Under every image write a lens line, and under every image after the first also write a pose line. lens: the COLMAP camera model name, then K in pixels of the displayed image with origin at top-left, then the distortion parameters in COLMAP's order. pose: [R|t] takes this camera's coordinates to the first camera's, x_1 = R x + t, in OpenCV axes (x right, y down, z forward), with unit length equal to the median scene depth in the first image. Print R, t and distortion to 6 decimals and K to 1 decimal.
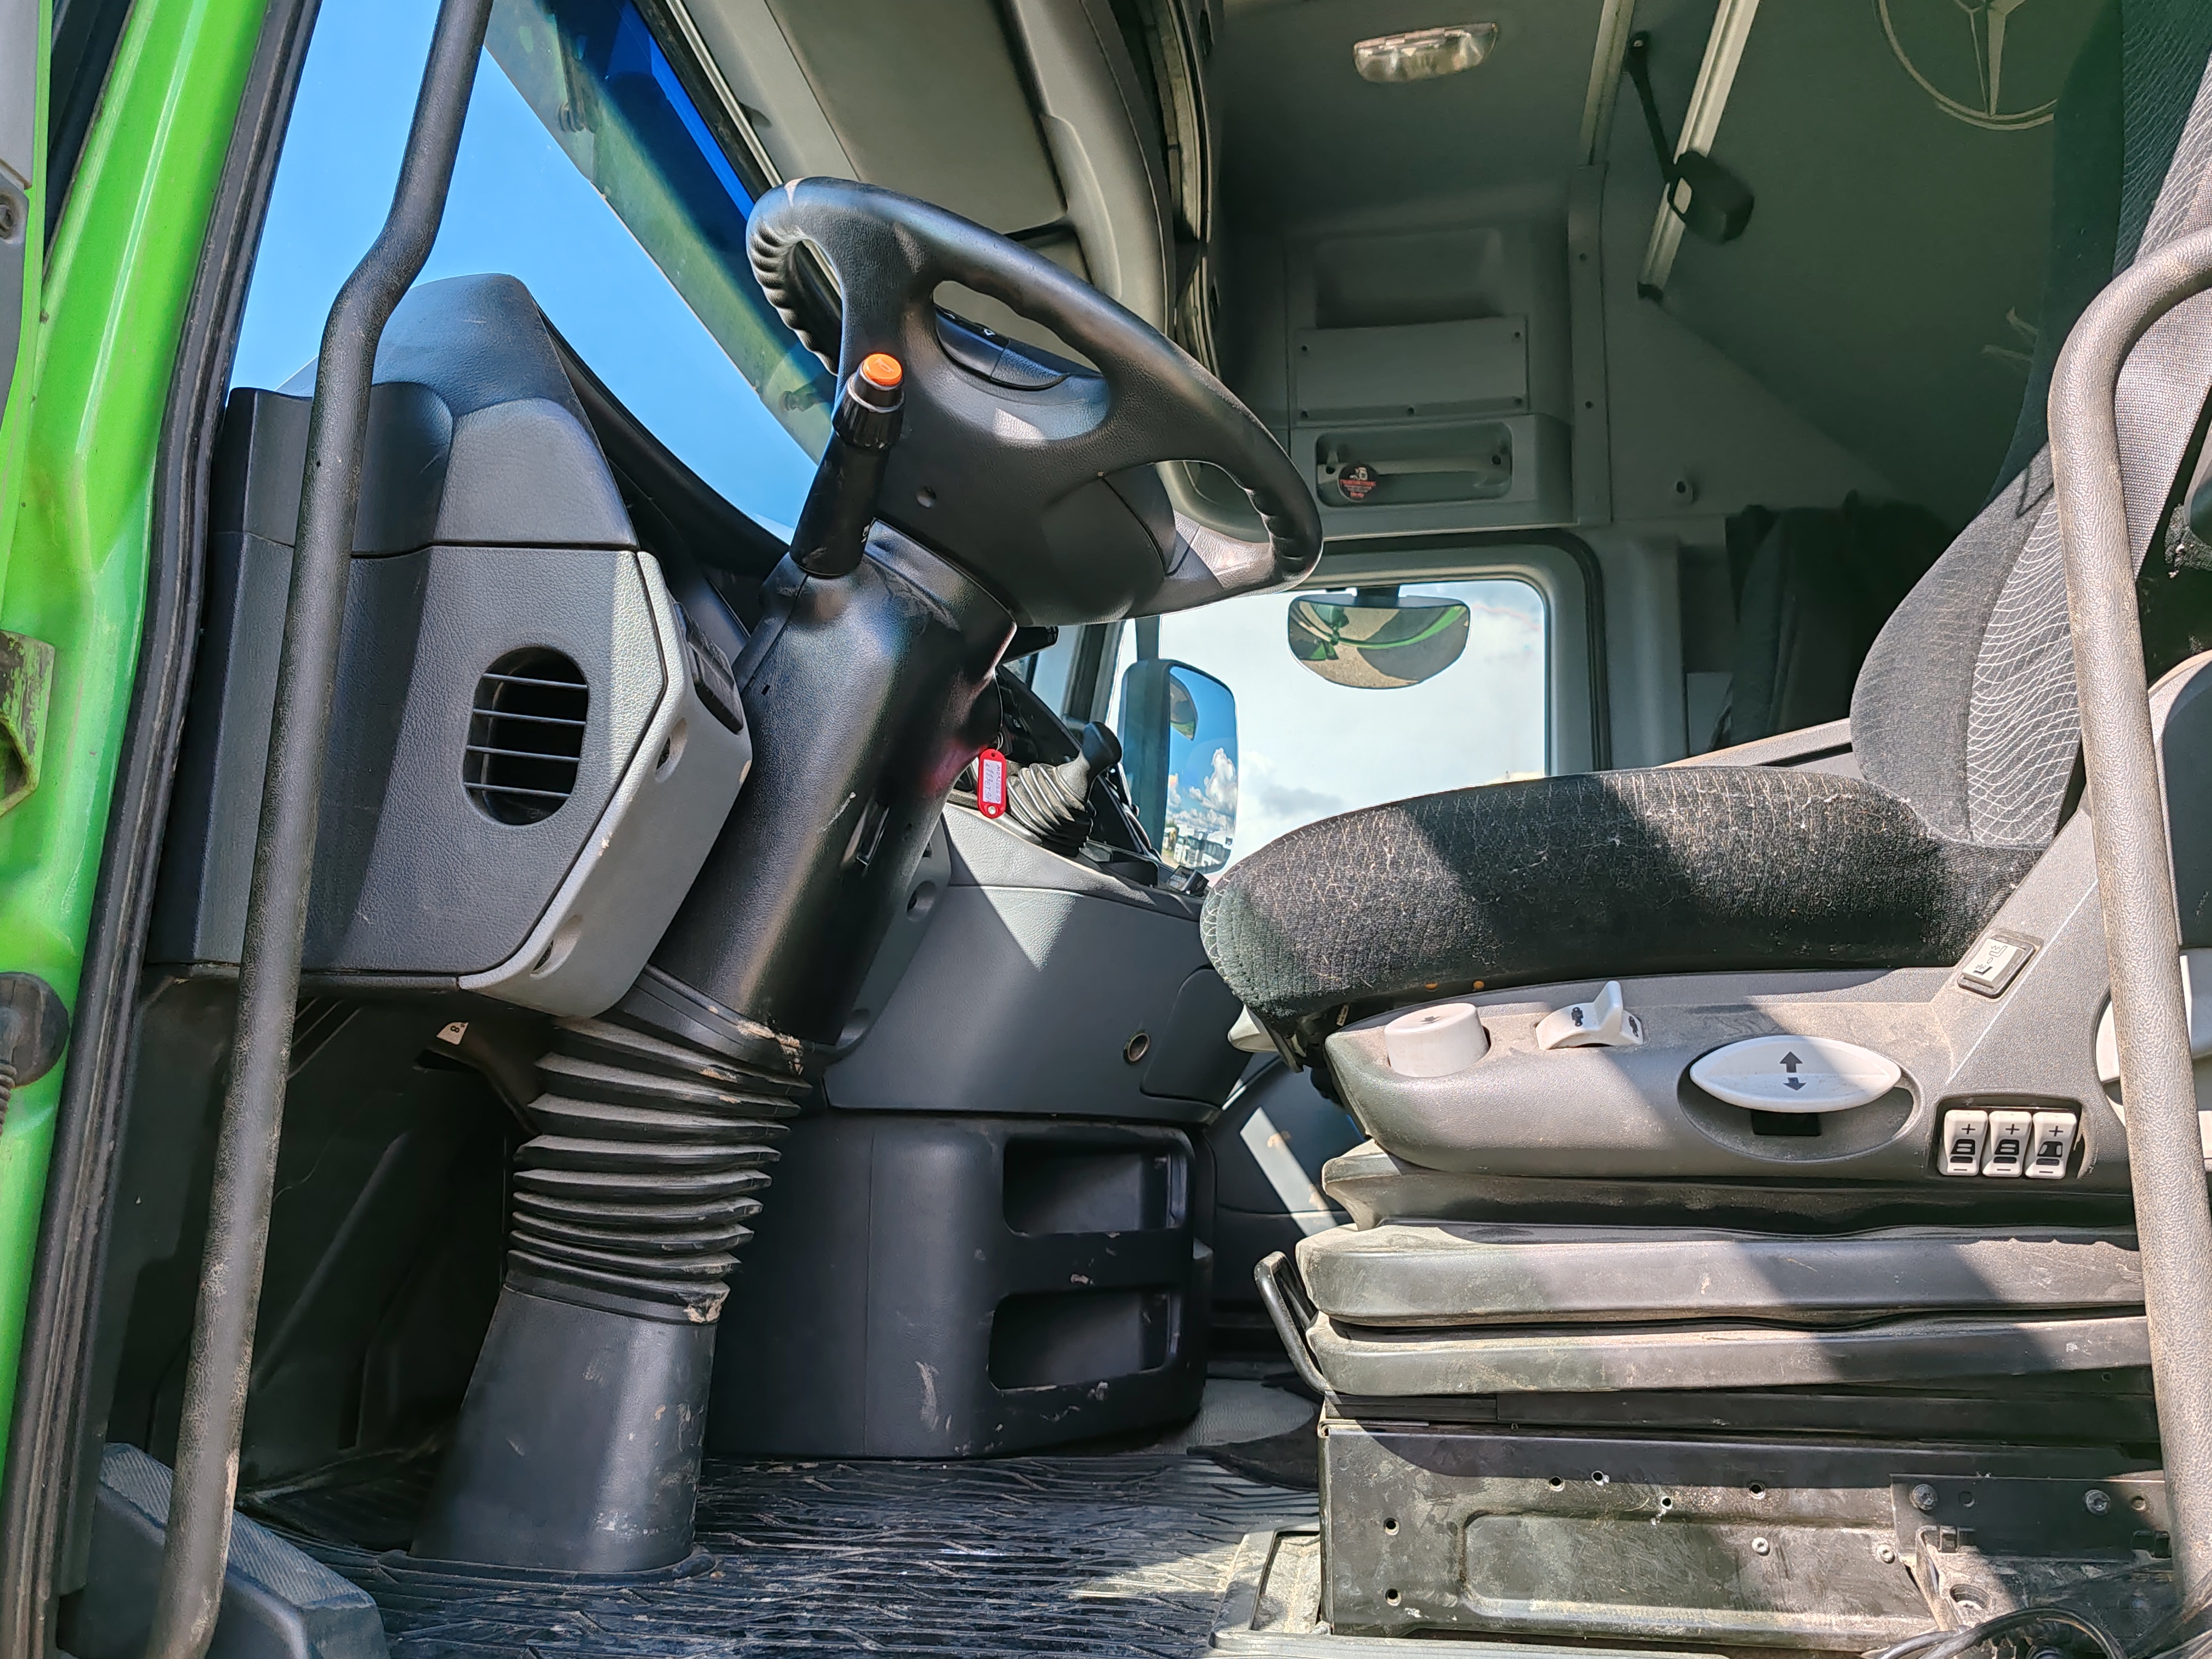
lens RADIAL K [[1695.4, 0, 1094.6], [0, 1695.4, 827.4], [0, 0, 1]] dist [0.012137, 0.000779]
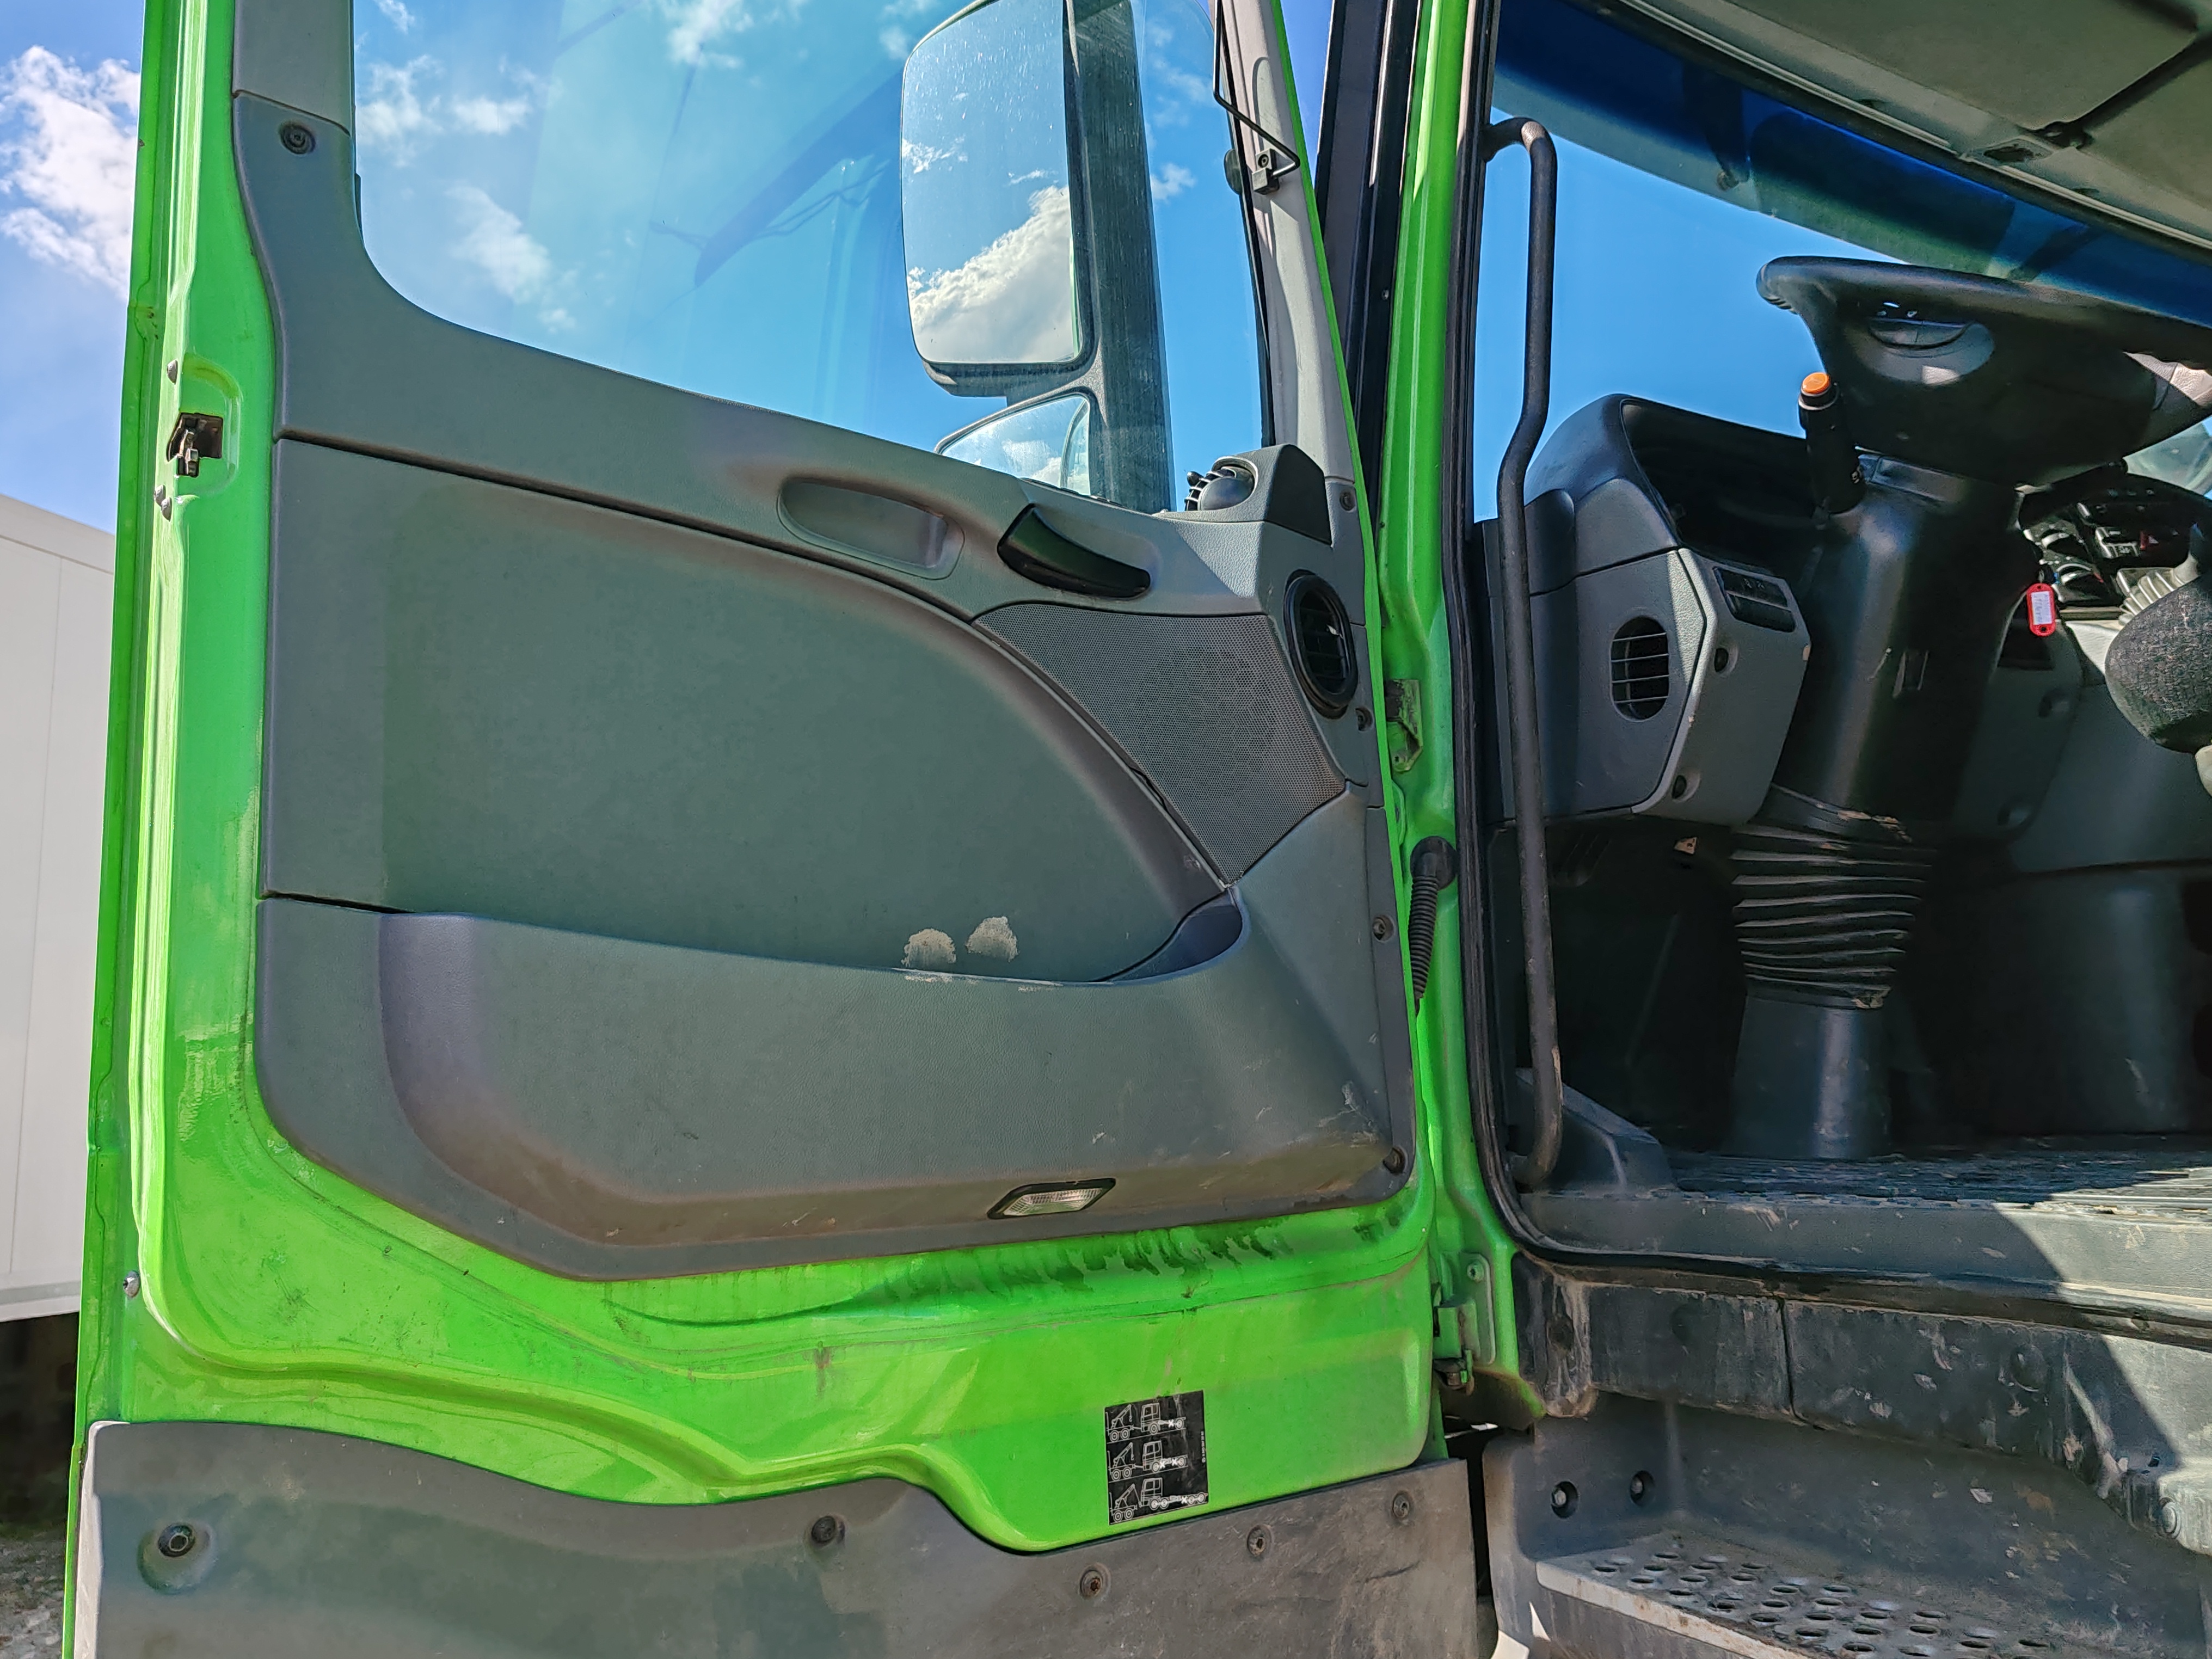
lens RADIAL K [[1695.4, 0, 1094.6], [0, 1695.4, 827.4], [0, 0, 1]] dist [0.012137, 0.000779]
pose [[0.629209, -0.150116, -0.762602, 0.625241], [0.194259, 0.980405, -0.032710, 0.055052], [0.752569, -0.127561, 0.646041, -0.590280]]
